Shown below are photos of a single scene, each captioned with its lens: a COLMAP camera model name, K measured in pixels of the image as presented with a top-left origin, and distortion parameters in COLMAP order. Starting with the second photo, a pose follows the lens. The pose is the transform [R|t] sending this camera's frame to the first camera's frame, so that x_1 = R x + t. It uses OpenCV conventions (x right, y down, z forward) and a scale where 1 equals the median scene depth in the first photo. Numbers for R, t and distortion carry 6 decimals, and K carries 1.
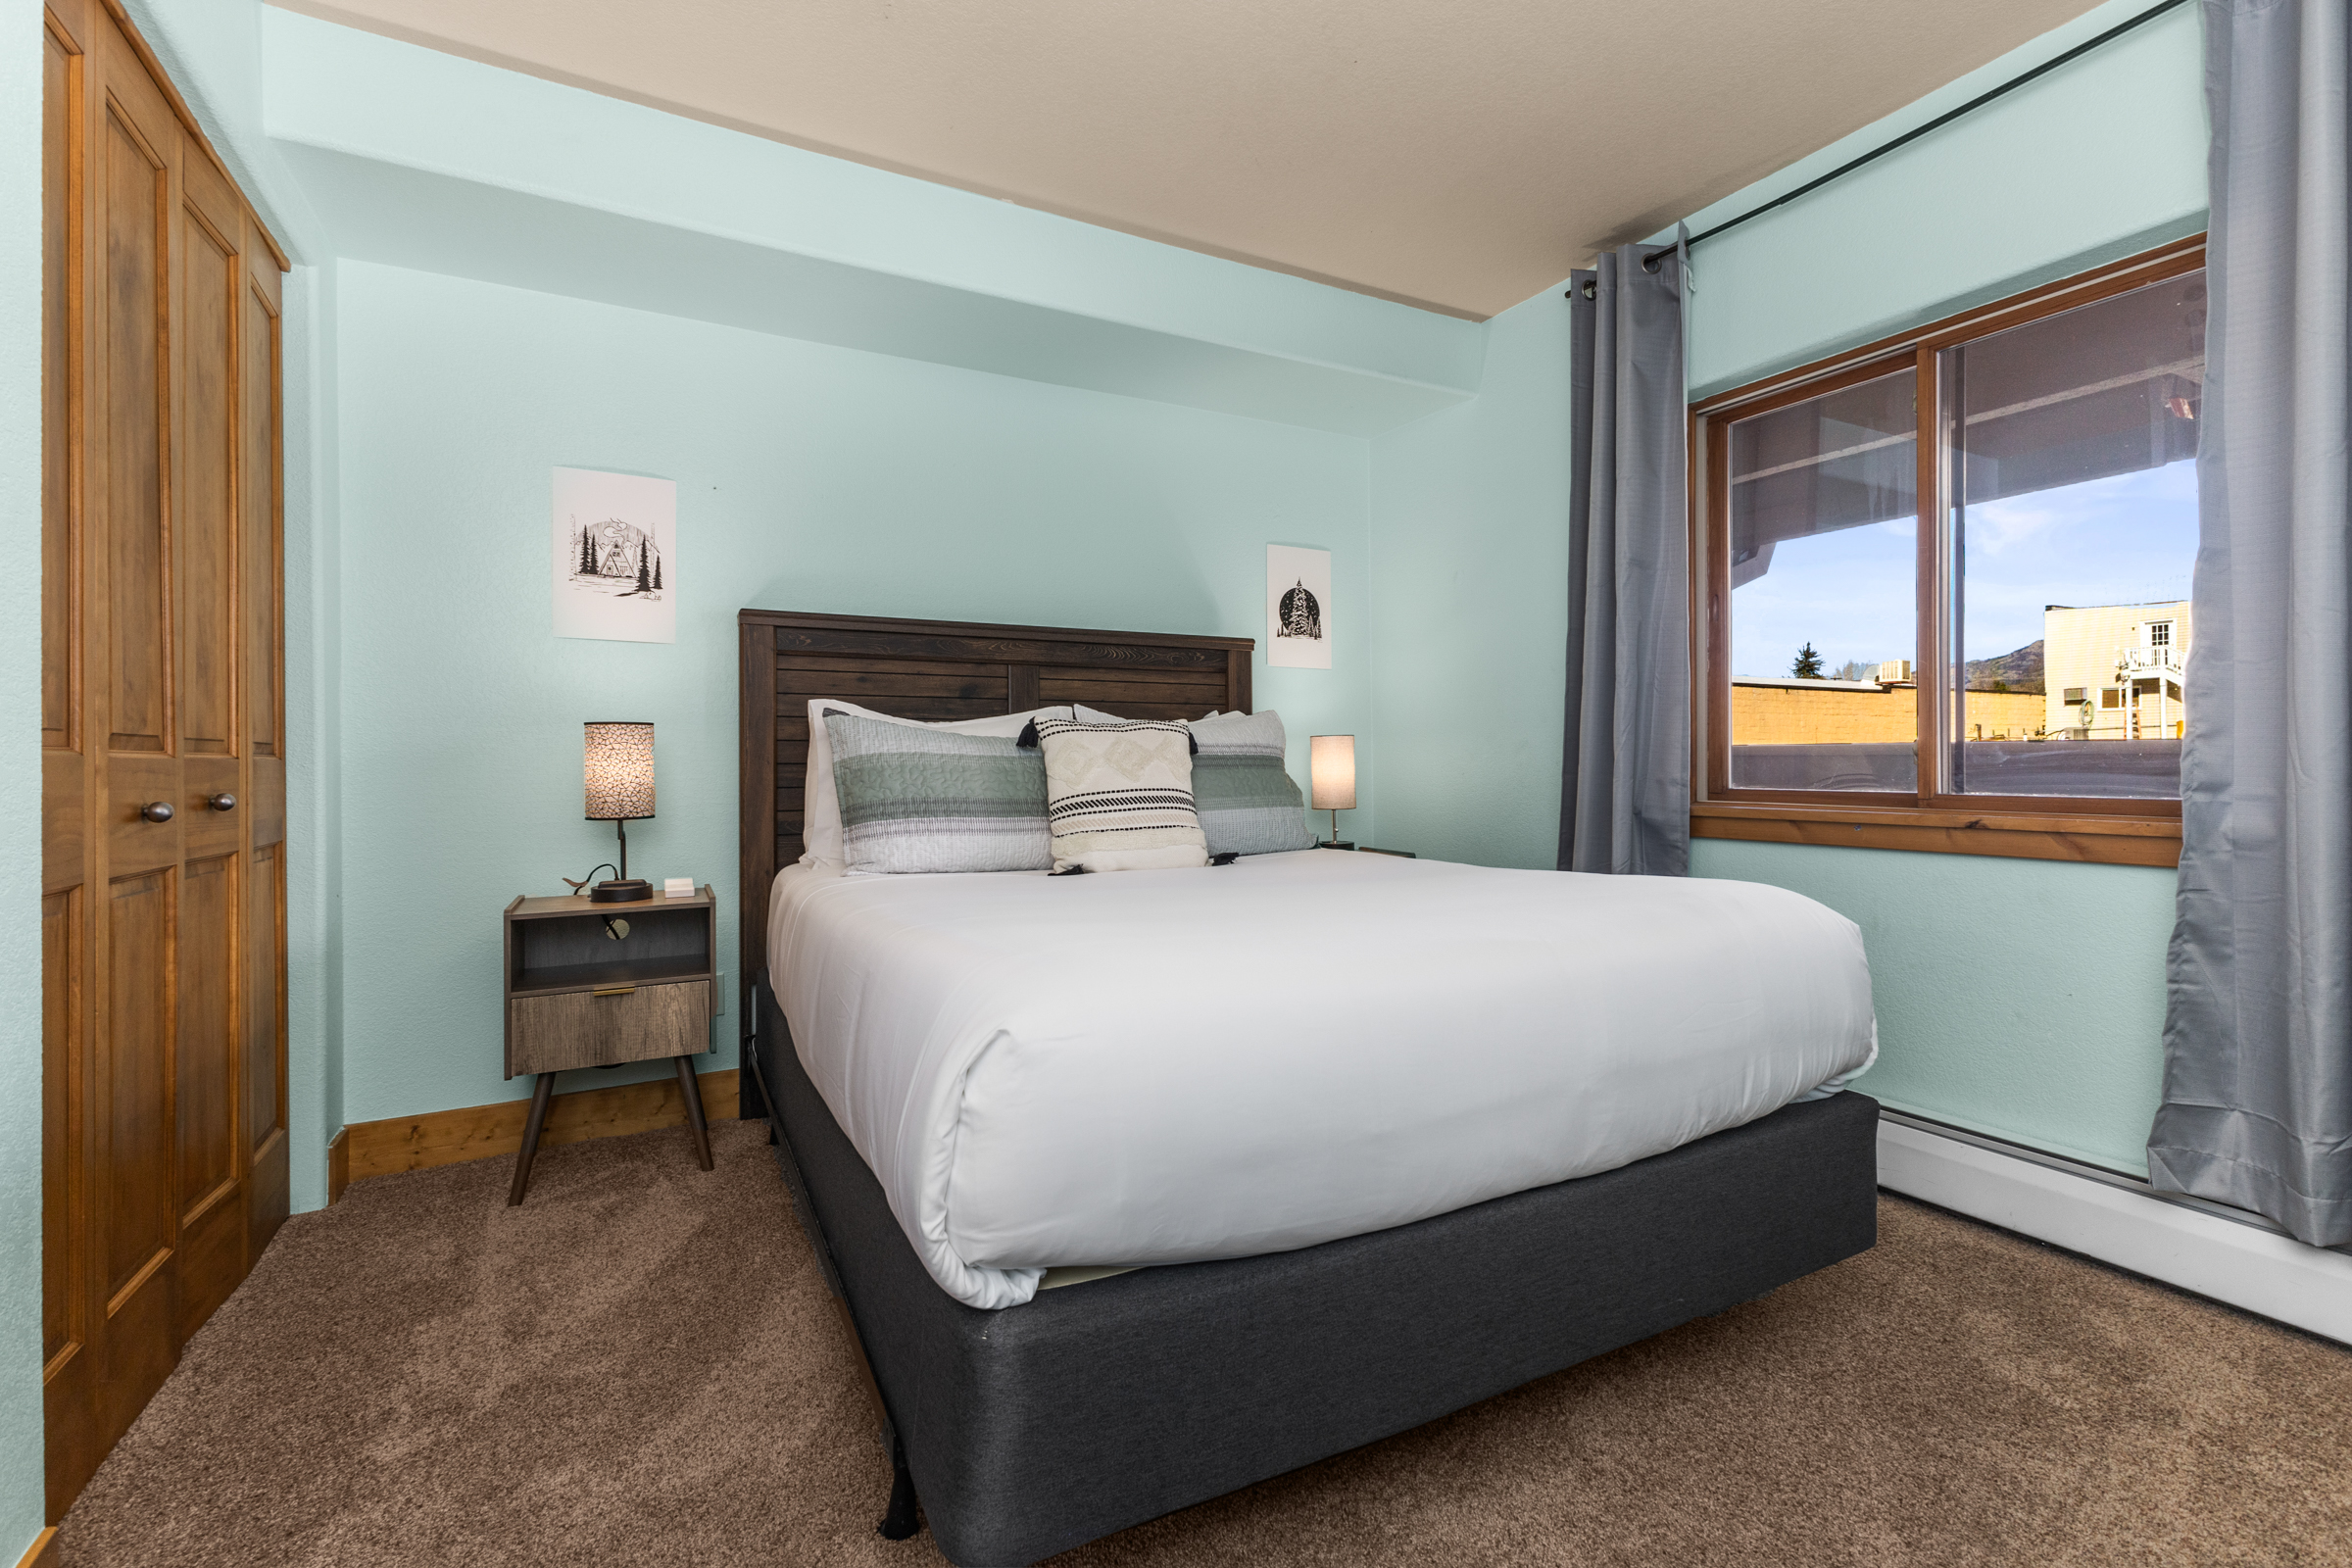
lens RADIAL K [[1018.5, 0, 1175.7], [0, 1018.5, 773.5], [0, 0, 1]] dist [0.009683, -0.003018]
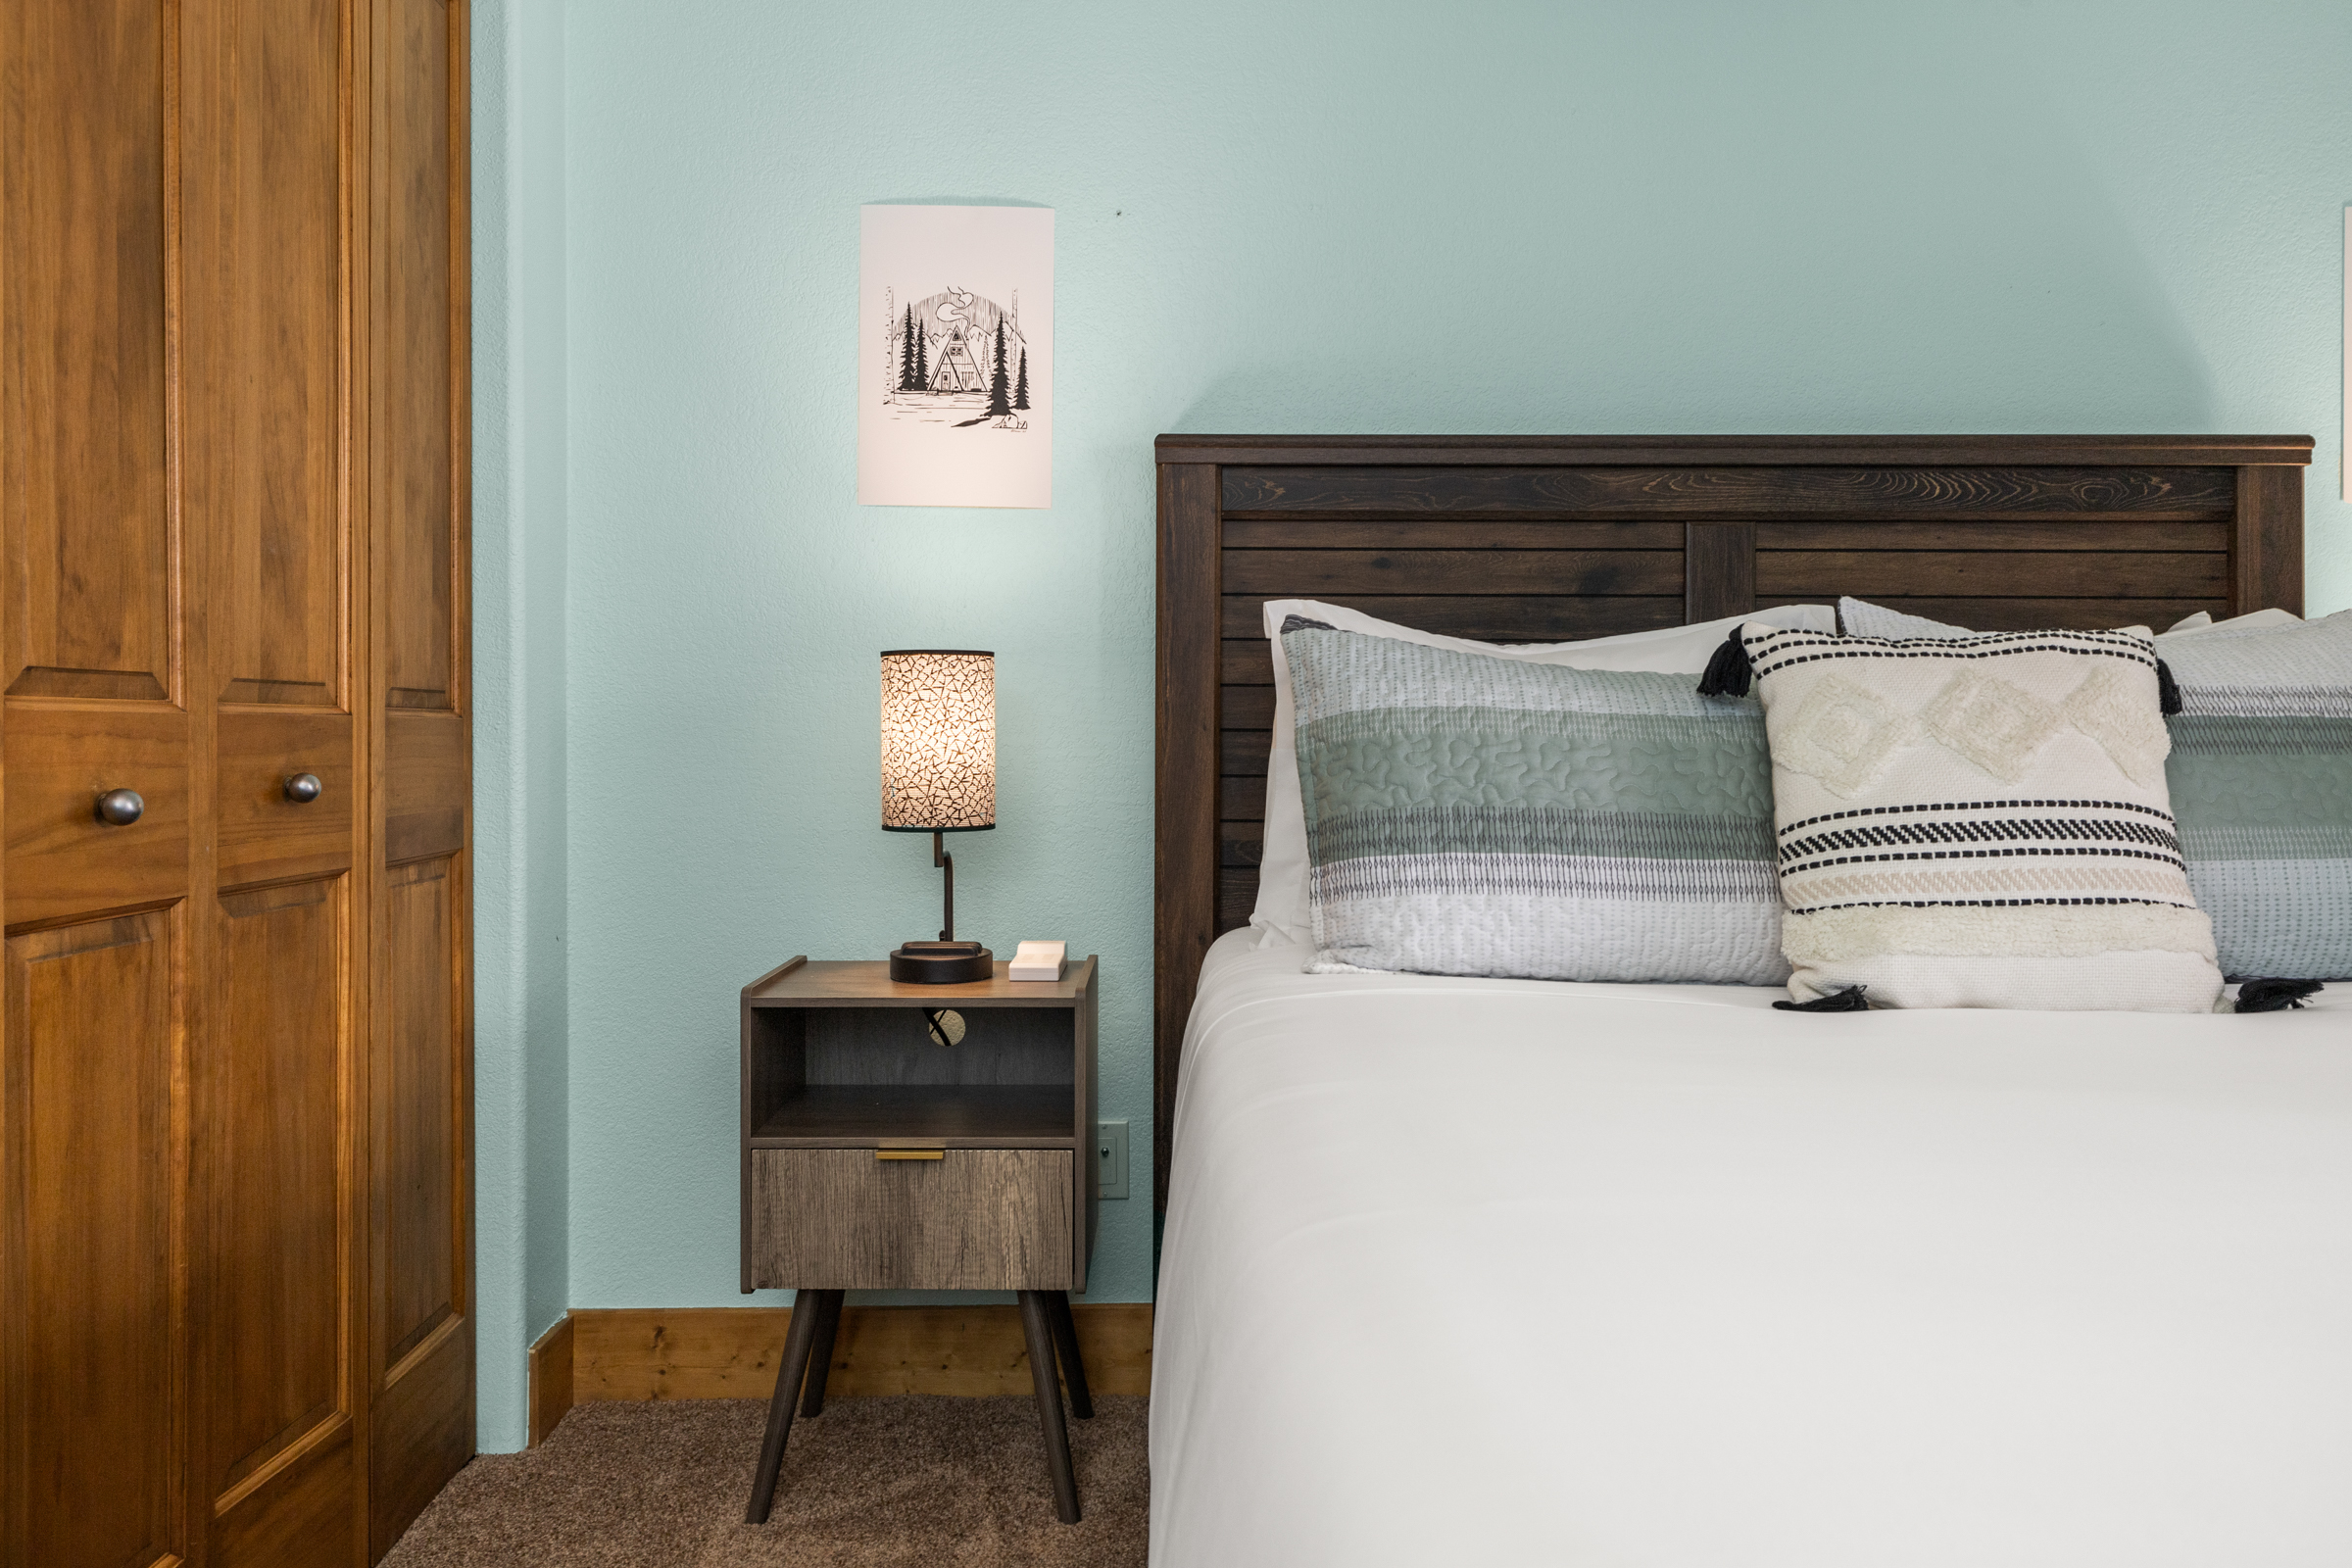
lens RADIAL K [[1637.4, 0, 1166.4], [0, 1637.4, 725.8], [0, 0, 1]] dist [0.028655, -0.003558]
pose [[0.887818, 0.006466, -0.460150, -0.032957], [-0.012805, 0.999861, -0.010657, -0.002616], [0.460017, 0.015353, 0.887777, 0.257064]]
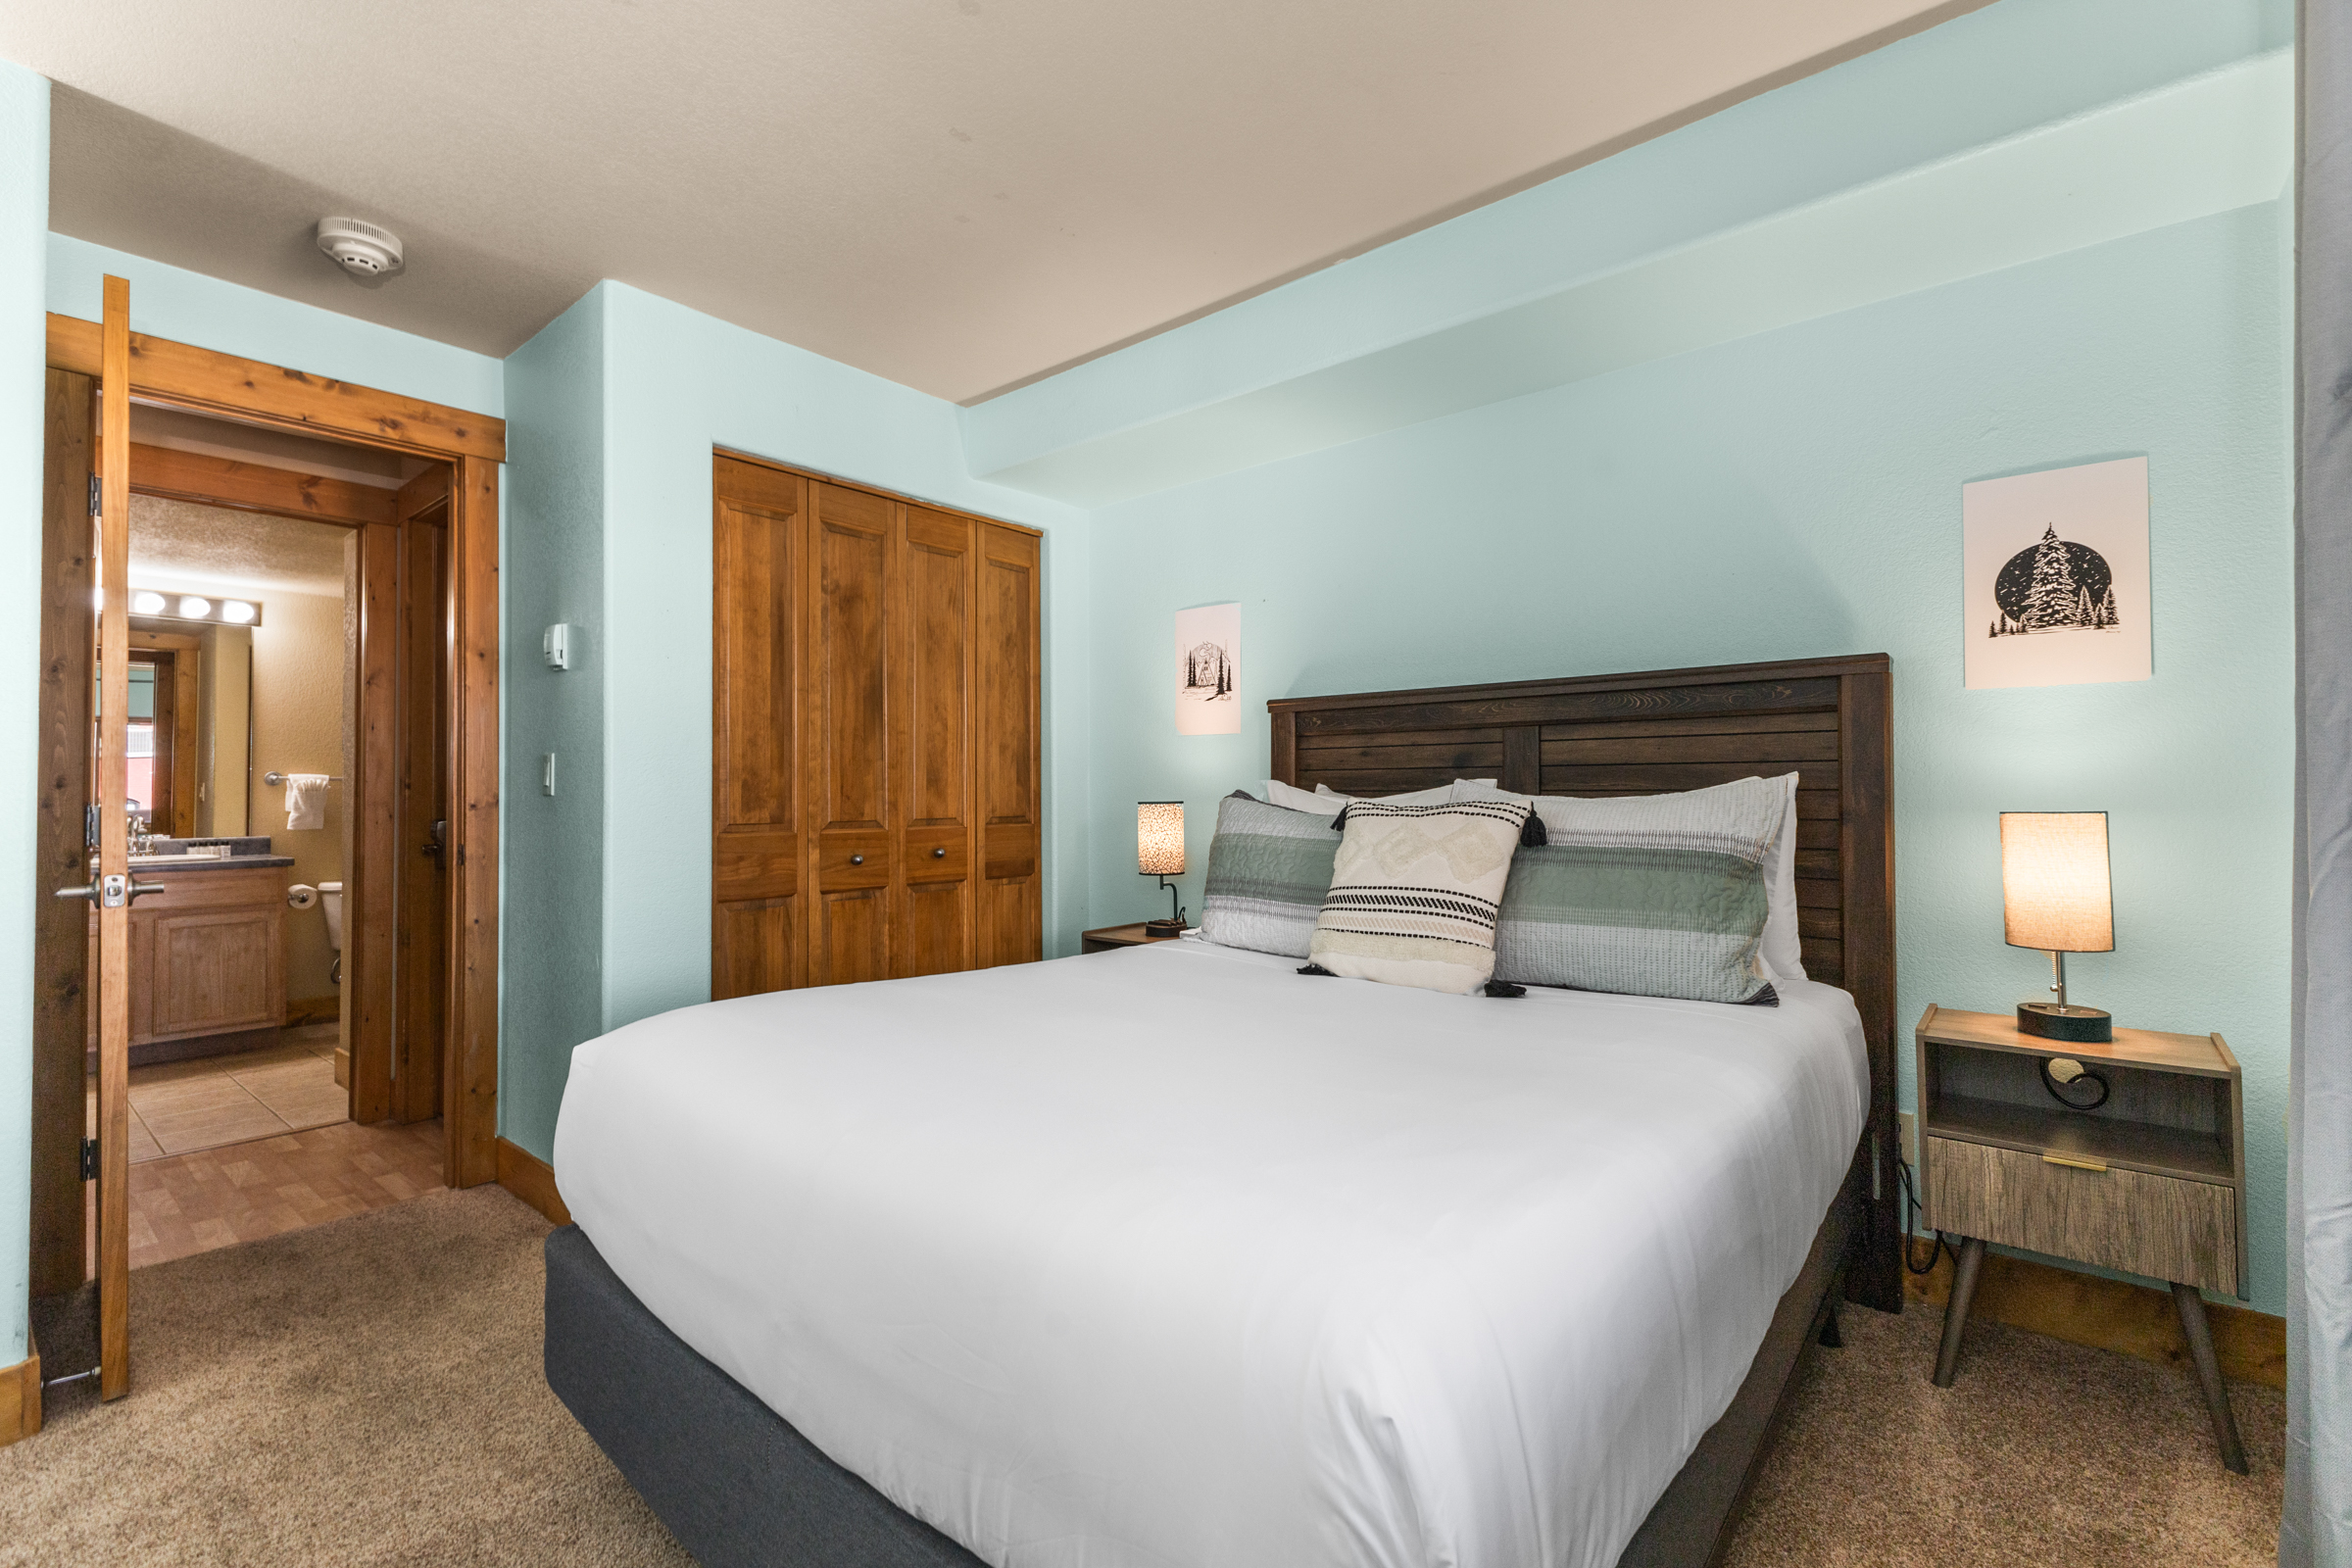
lens RADIAL K [[1018.5, 0, 1175.7], [0, 1018.5, 773.5], [0, 0, 1]] dist [0.009683, -0.003018]
pose [[0.372733, -0.013007, -0.927847, 0.625614], [-0.006959, 0.999834, -0.016811, -0.058053], [0.927912, 0.012722, 0.372581, 0.472855]]
